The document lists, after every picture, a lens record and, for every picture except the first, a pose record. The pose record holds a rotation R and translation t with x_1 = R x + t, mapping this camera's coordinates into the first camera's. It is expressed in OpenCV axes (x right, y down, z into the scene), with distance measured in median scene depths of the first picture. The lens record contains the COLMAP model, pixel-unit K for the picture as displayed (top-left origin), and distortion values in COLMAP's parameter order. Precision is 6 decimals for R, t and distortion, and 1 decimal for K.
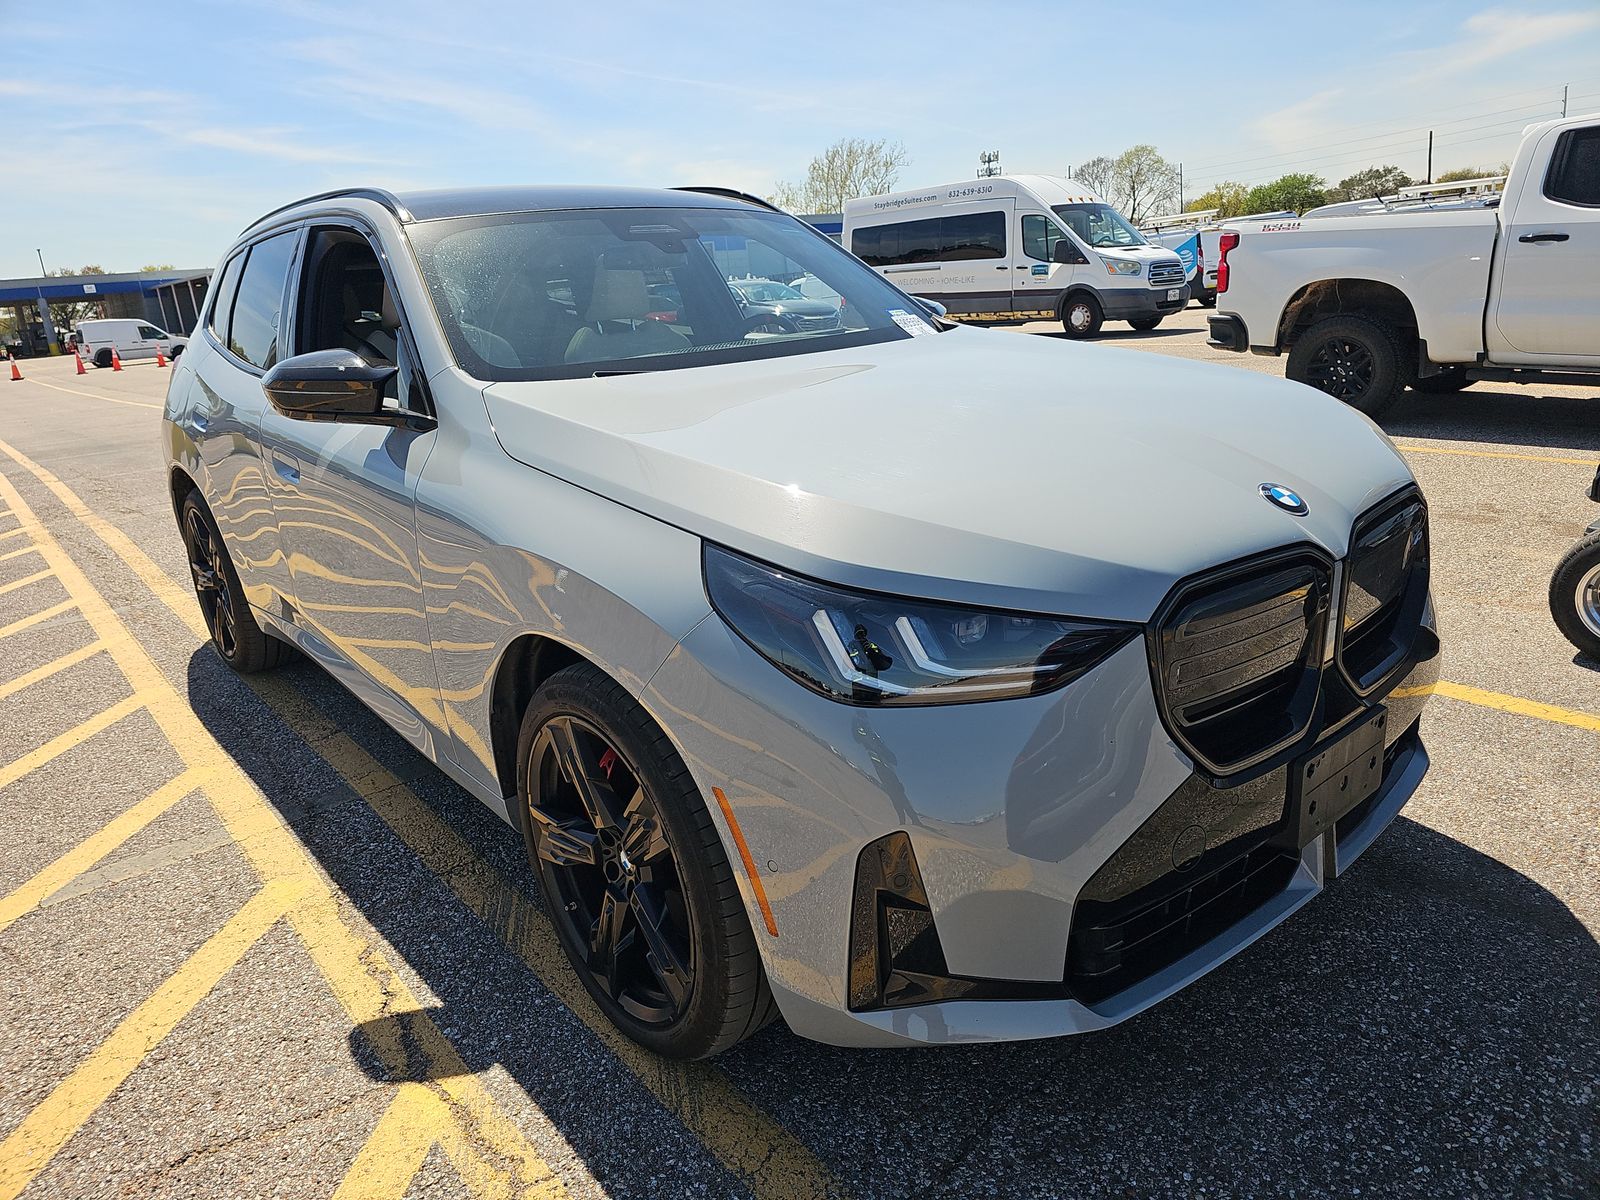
lens RADIAL K [[1050.0, 0, 799.5], [0, 1050.0, 625.5], [0, 0, 1]] dist [0.048419, -0.057300]
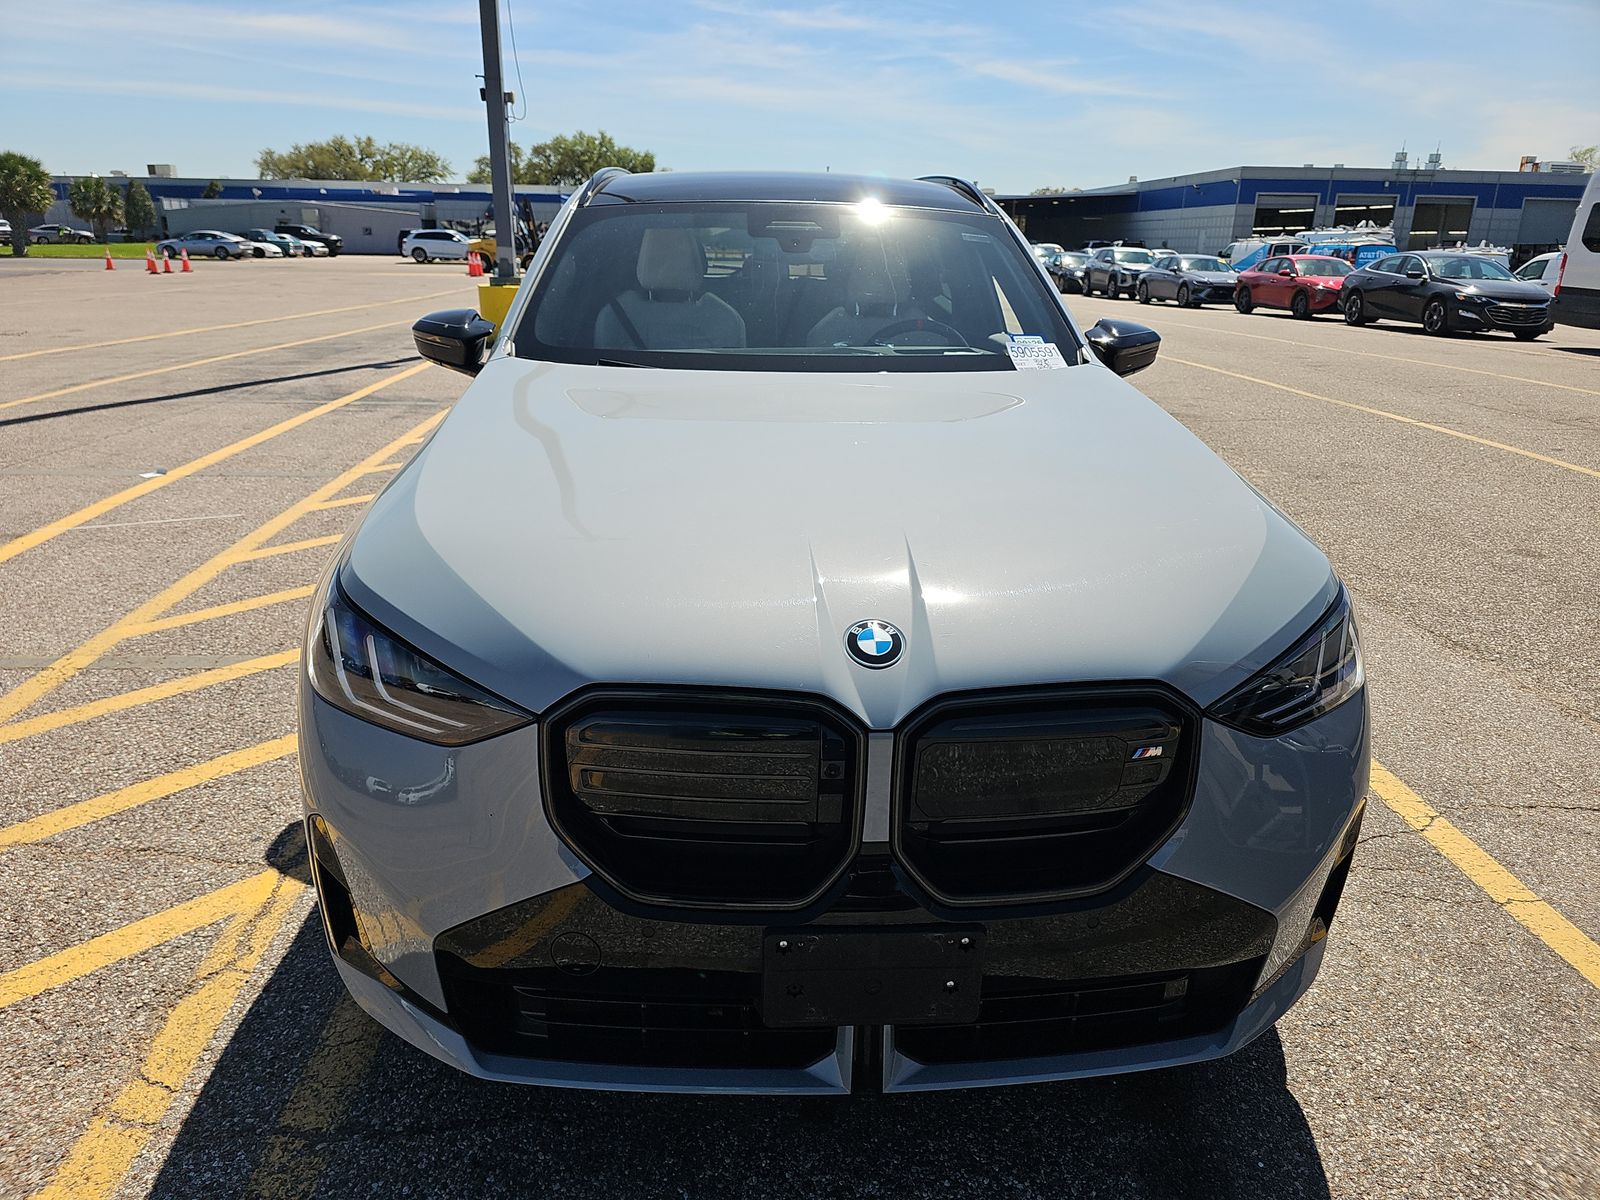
lens RADIAL K [[1050.0, 0, 799.5], [0, 1050.0, 625.5], [0, 0, 1]] dist [0.048419, -0.057300]
pose [[0.791181, 0.285911, -0.540635, 0.829617], [-0.255939, 0.957652, 0.131899, -0.220131], [0.555452, 0.034014, 0.830853, 0.257801]]
